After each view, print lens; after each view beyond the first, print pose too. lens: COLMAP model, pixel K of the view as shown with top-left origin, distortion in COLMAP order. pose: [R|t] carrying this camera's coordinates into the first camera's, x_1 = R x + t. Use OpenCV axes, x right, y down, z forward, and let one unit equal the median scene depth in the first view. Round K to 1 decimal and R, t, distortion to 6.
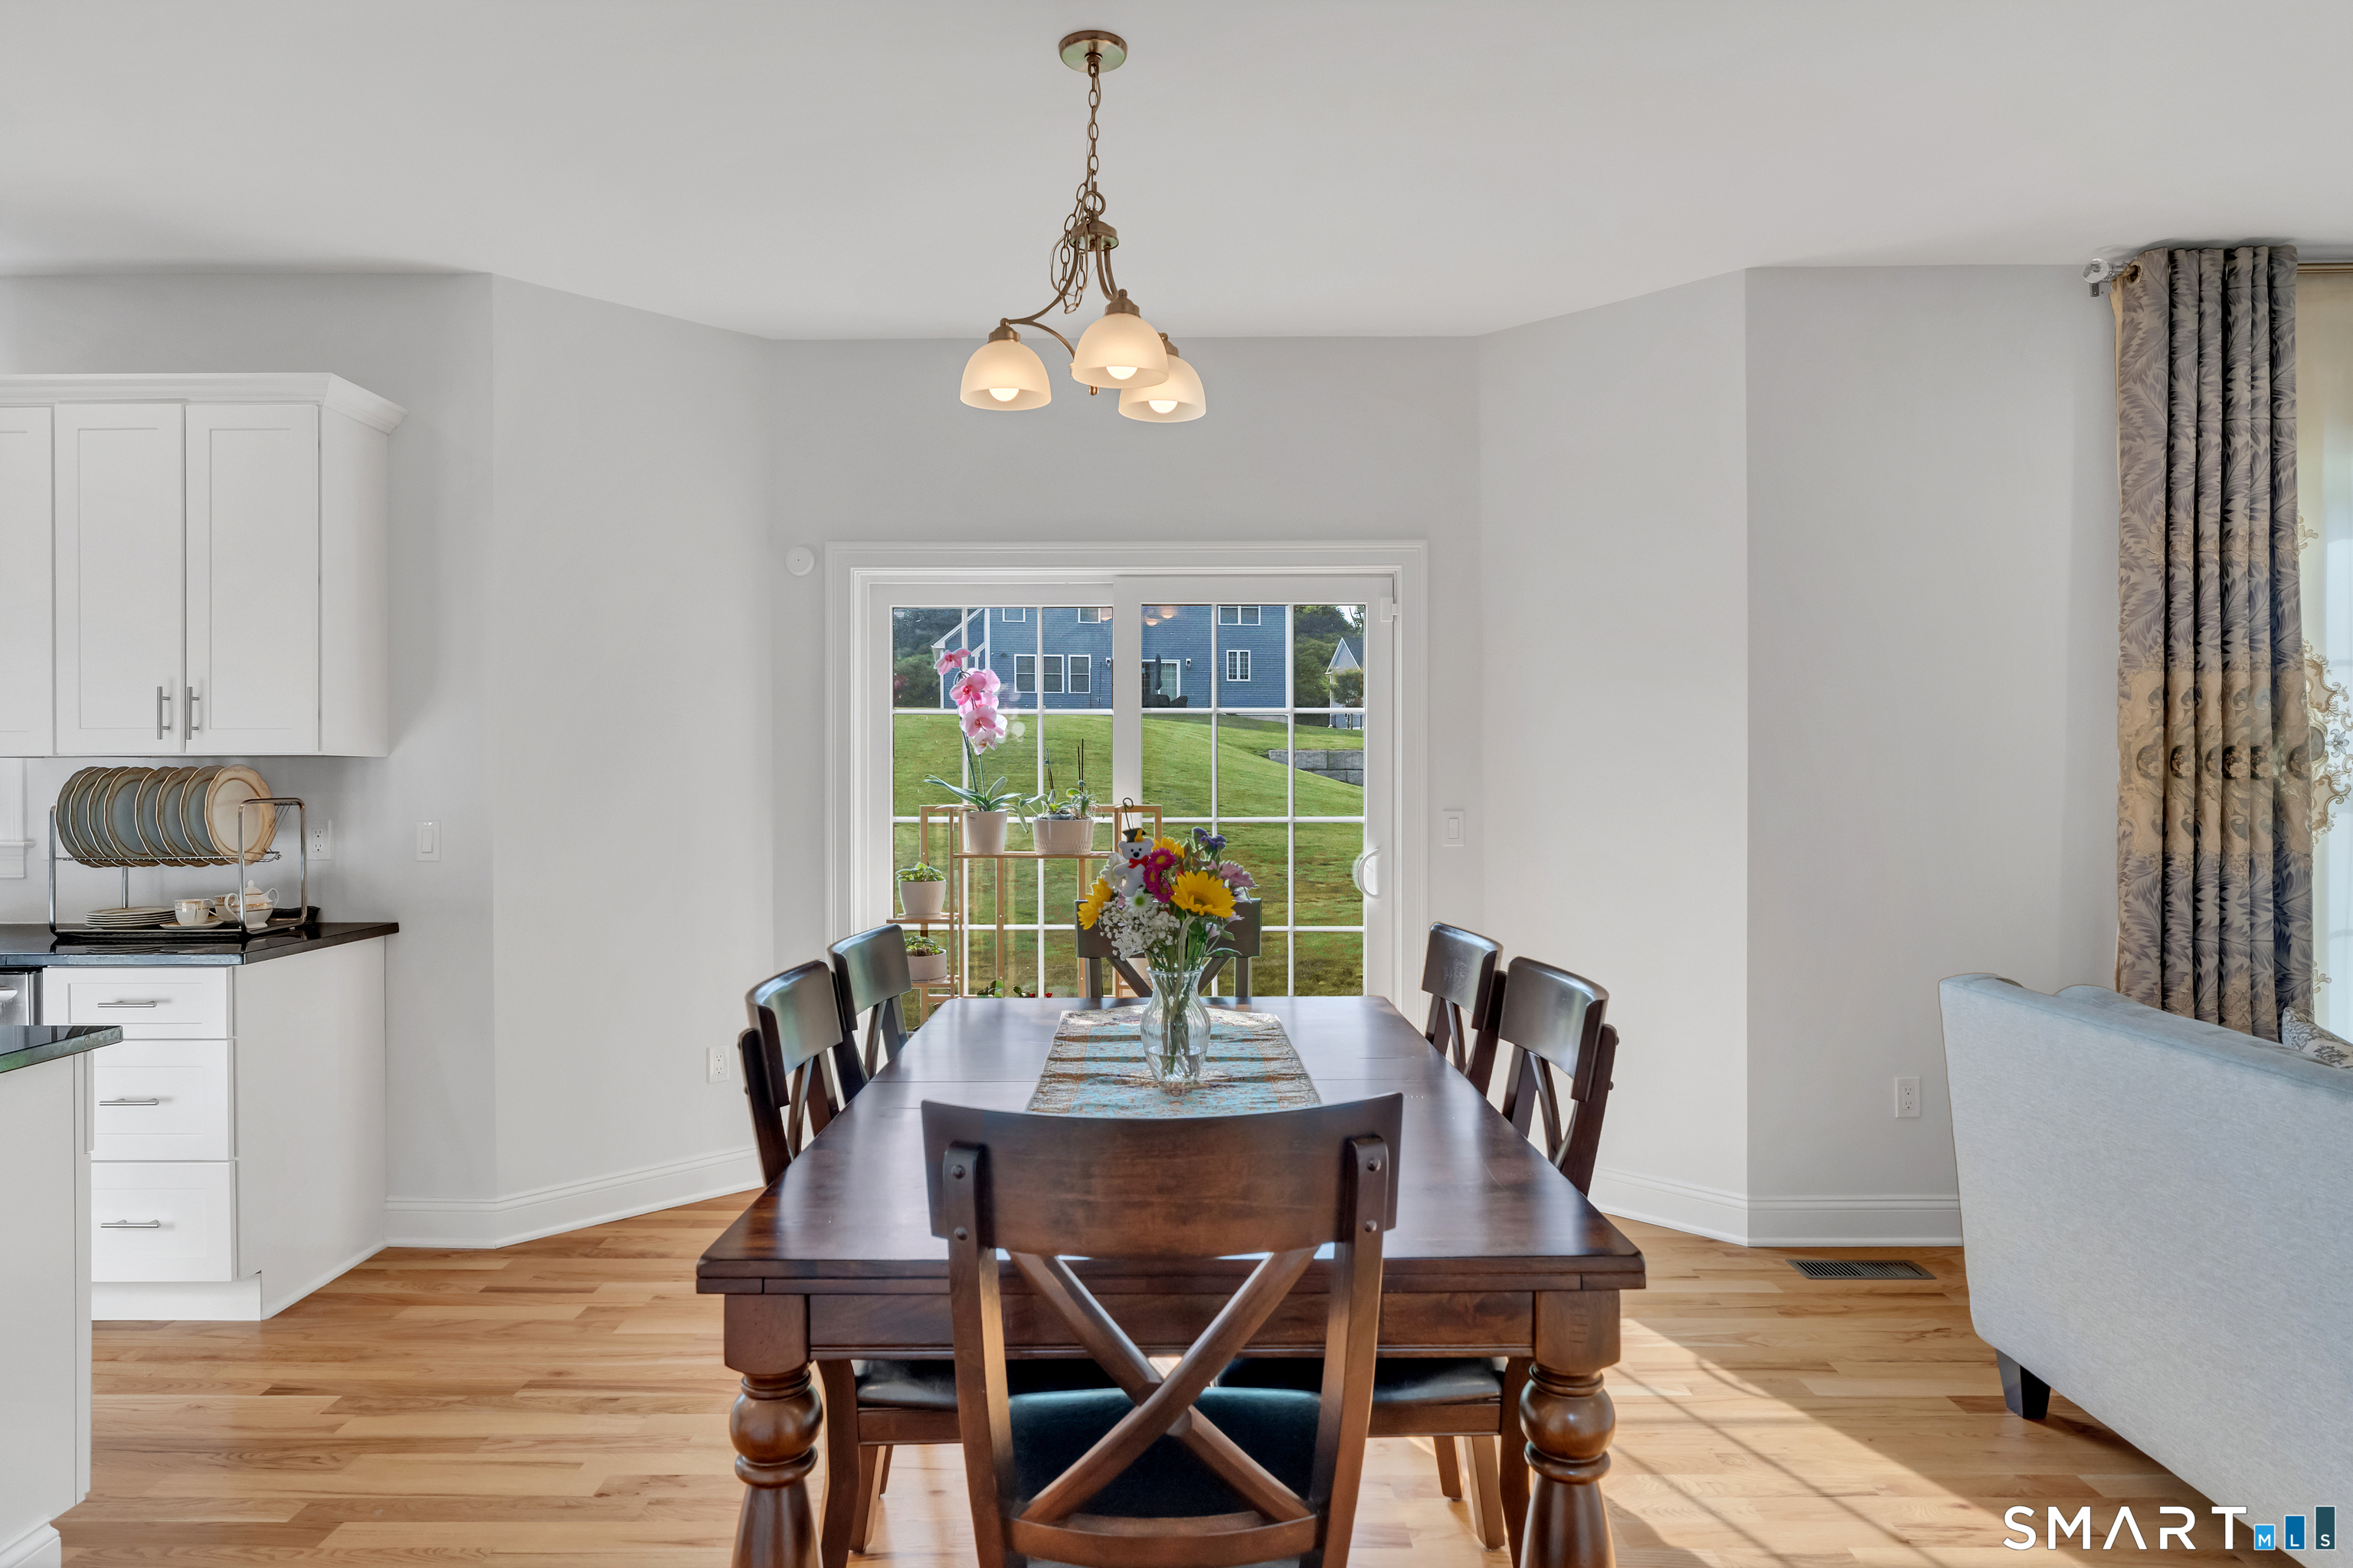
lens RADIAL K [[1387.9, 0, 1161.5], [0, 1387.9, 777.1], [0, 0, 1]] dist [-0.002910, 0.000160]
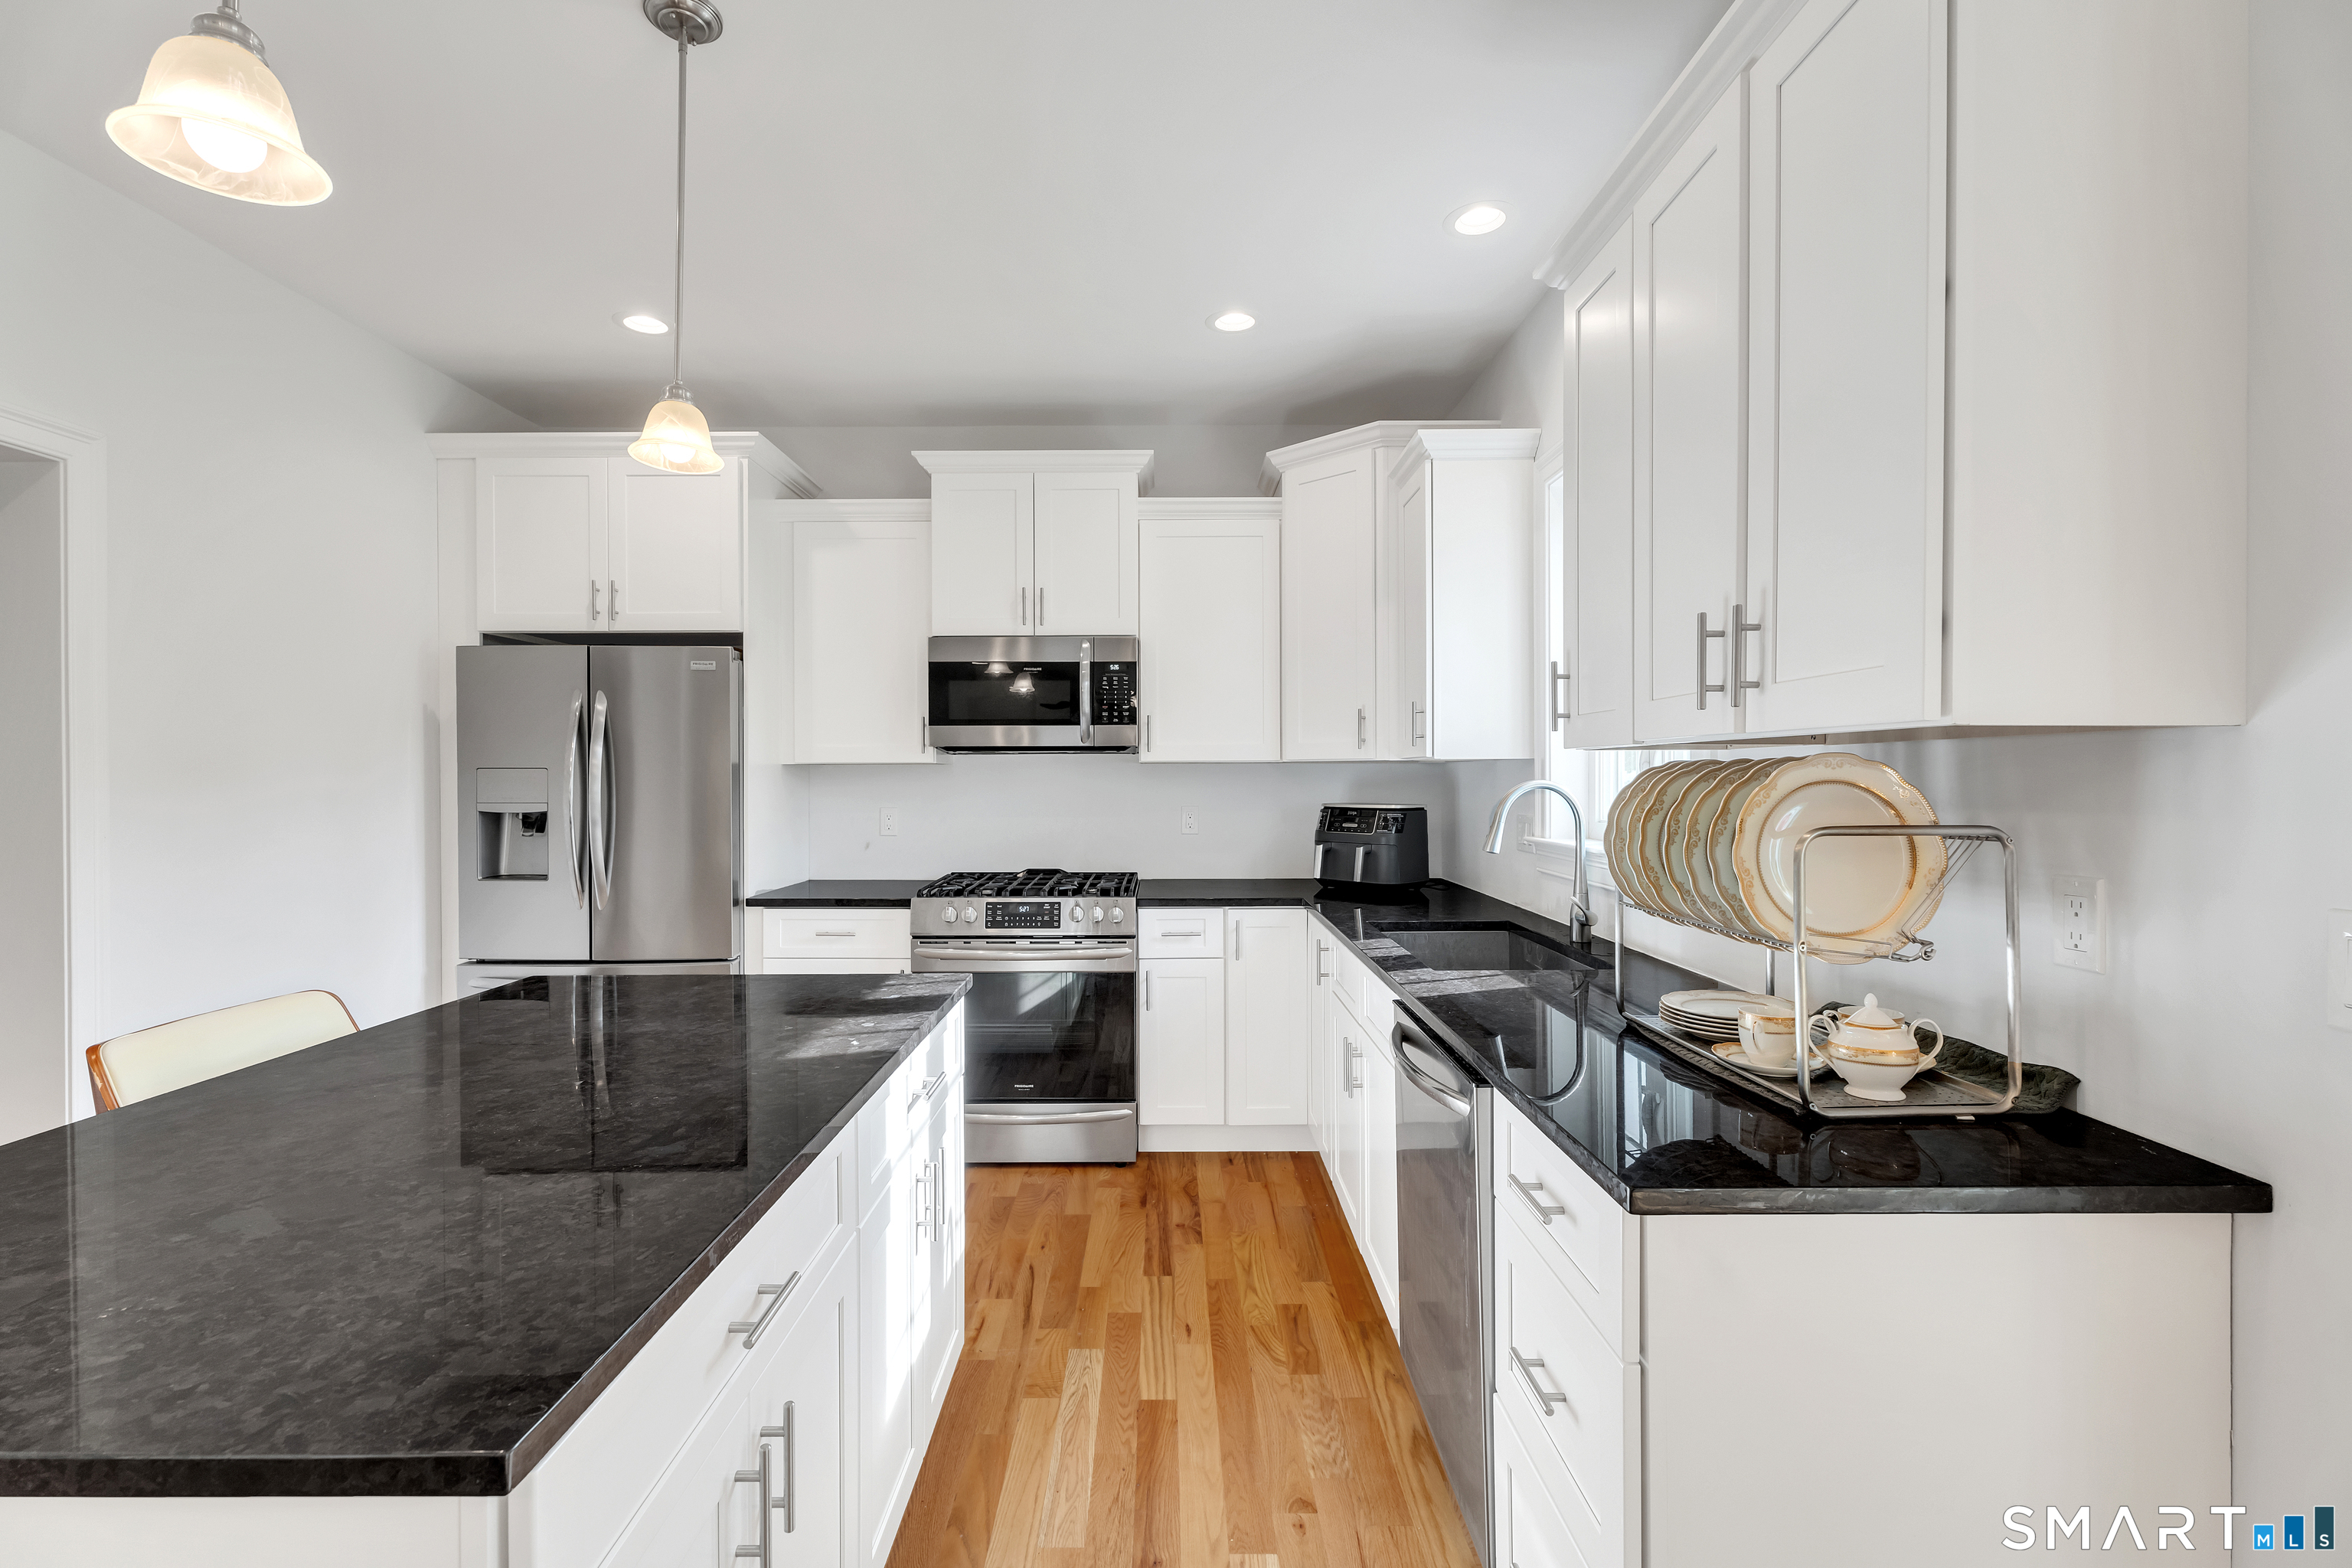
lens RADIAL K [[1041.9, 0, 1164.7], [0, 1041.9, 778.6], [0, 0, 1]] dist [0.005182, -0.001456]
pose [[0.010939, 0.006471, -0.999919, -0.325159], [0.001737, 0.999977, 0.006490, -0.003213], [0.999939, -0.001808, 0.010927, 0.816545]]
